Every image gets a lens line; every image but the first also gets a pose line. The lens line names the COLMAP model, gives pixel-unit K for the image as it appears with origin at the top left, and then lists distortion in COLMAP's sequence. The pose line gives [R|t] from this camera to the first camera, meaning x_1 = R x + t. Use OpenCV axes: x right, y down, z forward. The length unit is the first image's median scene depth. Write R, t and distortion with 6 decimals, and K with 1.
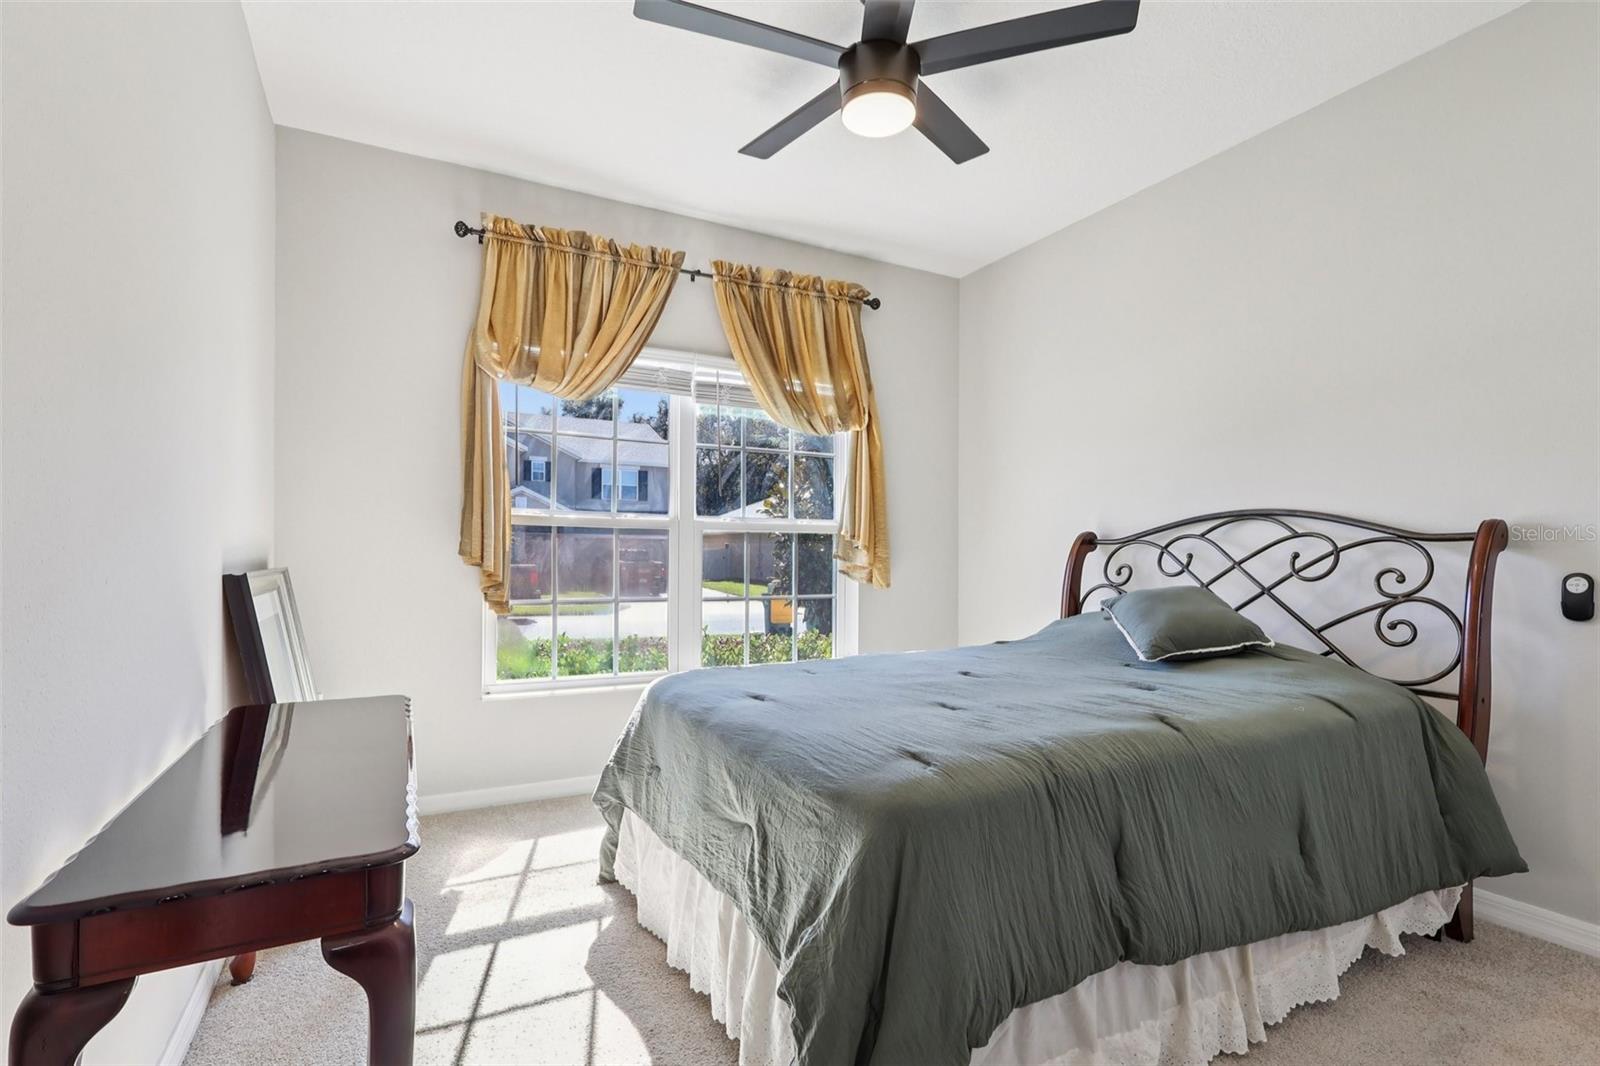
lens RADIAL K [[738.7, 0, 800.0], [0, 738.7, 533.0], [0, 0, 1]] dist [-0.000090, -0.000032]
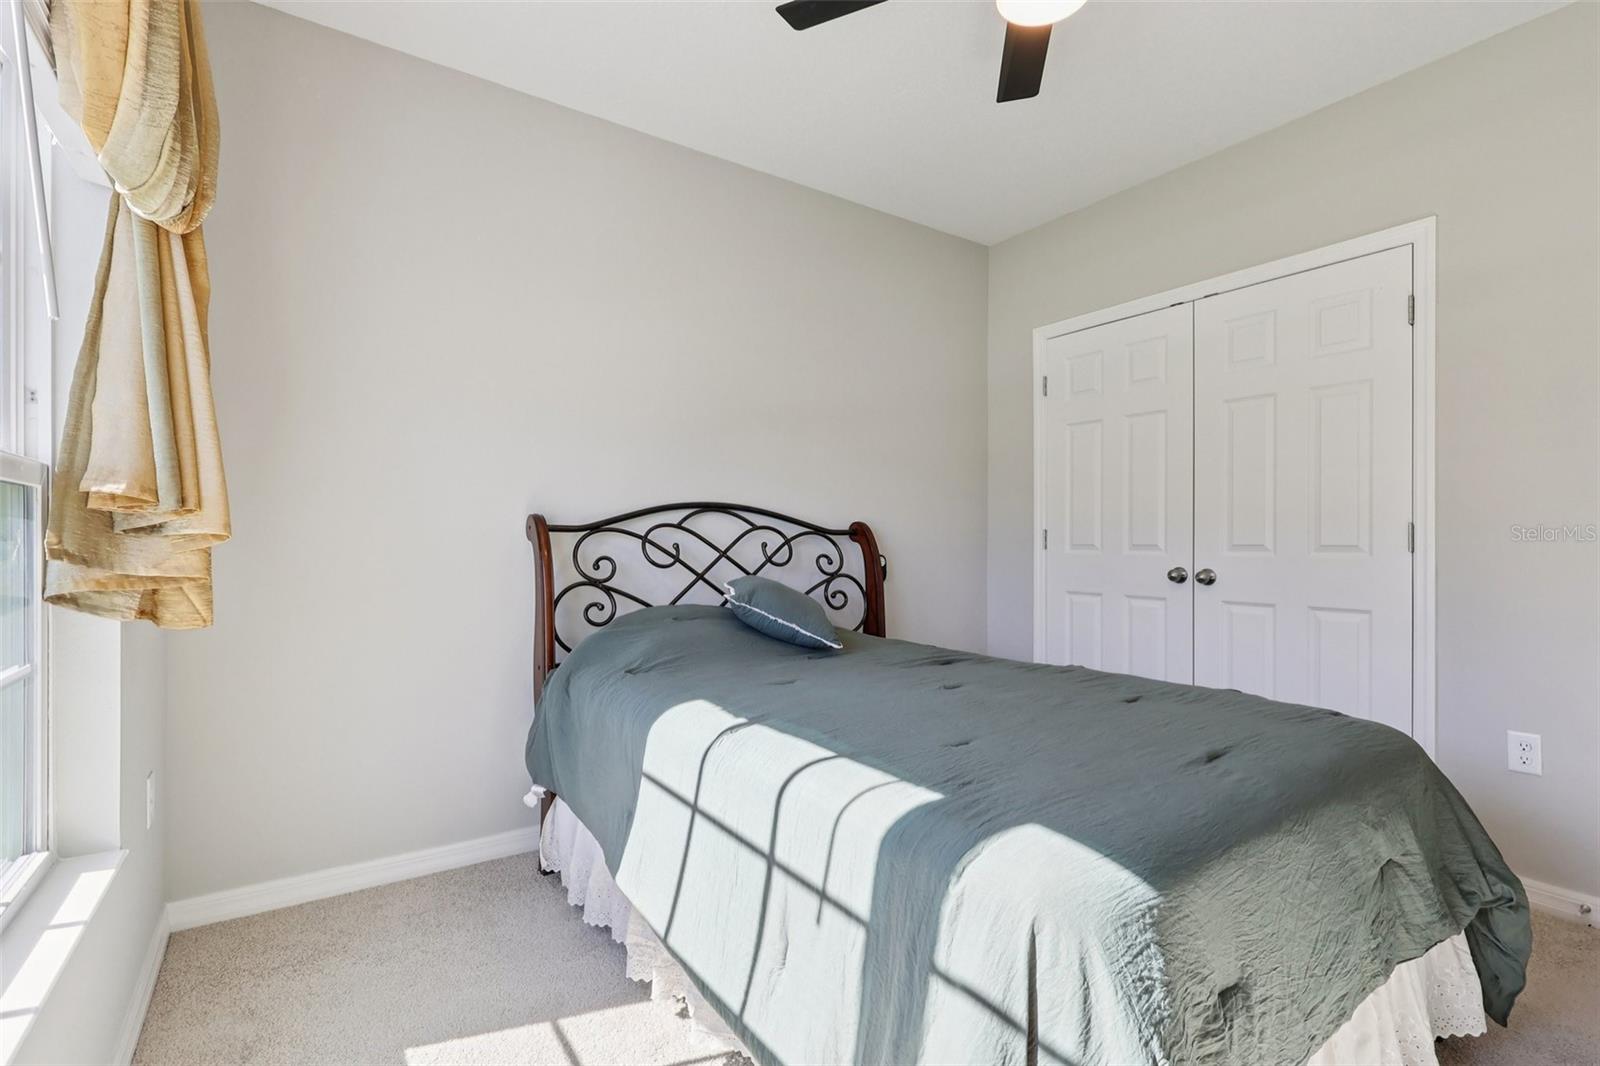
lens RADIAL K [[738.7, 0, 800.0], [0, 738.7, 533.0], [0, 0, 1]] dist [-0.000090, -0.000032]
pose [[-0.116407, 0.000968, 0.993201, -0.537355], [-0.038649, 0.999238, -0.005504, 0.015745], [-0.992449, -0.039027, -0.116280, 1.117811]]
